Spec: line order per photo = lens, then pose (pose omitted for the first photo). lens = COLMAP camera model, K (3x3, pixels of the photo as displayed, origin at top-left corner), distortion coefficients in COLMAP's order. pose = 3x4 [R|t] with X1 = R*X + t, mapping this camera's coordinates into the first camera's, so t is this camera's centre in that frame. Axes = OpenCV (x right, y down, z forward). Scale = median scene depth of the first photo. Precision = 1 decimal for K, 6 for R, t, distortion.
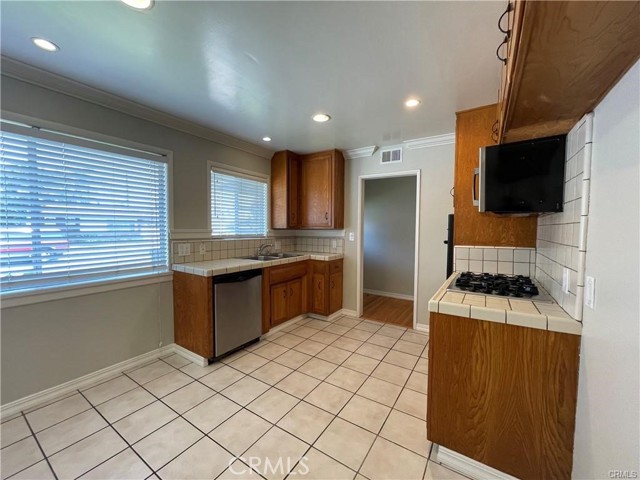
lens RADIAL K [[256.8, 0, 320.5], [0, 256.8, 239.8], [0, 0, 1]] dist [-0.004008, -0.000483]
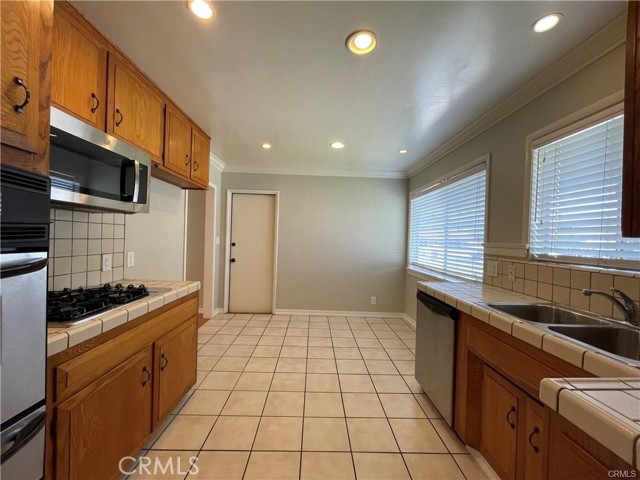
lens RADIAL K [[256.8, 0, 321.3], [0, 256.8, 240.1], [0, 0, 1]] dist [-0.004008, -0.000483]
pose [[-0.823753, -0.030643, -0.566120, 0.381460], [-0.063548, 0.997236, 0.038489, -0.048404], [0.563376, 0.067681, -0.823424, 1.421404]]
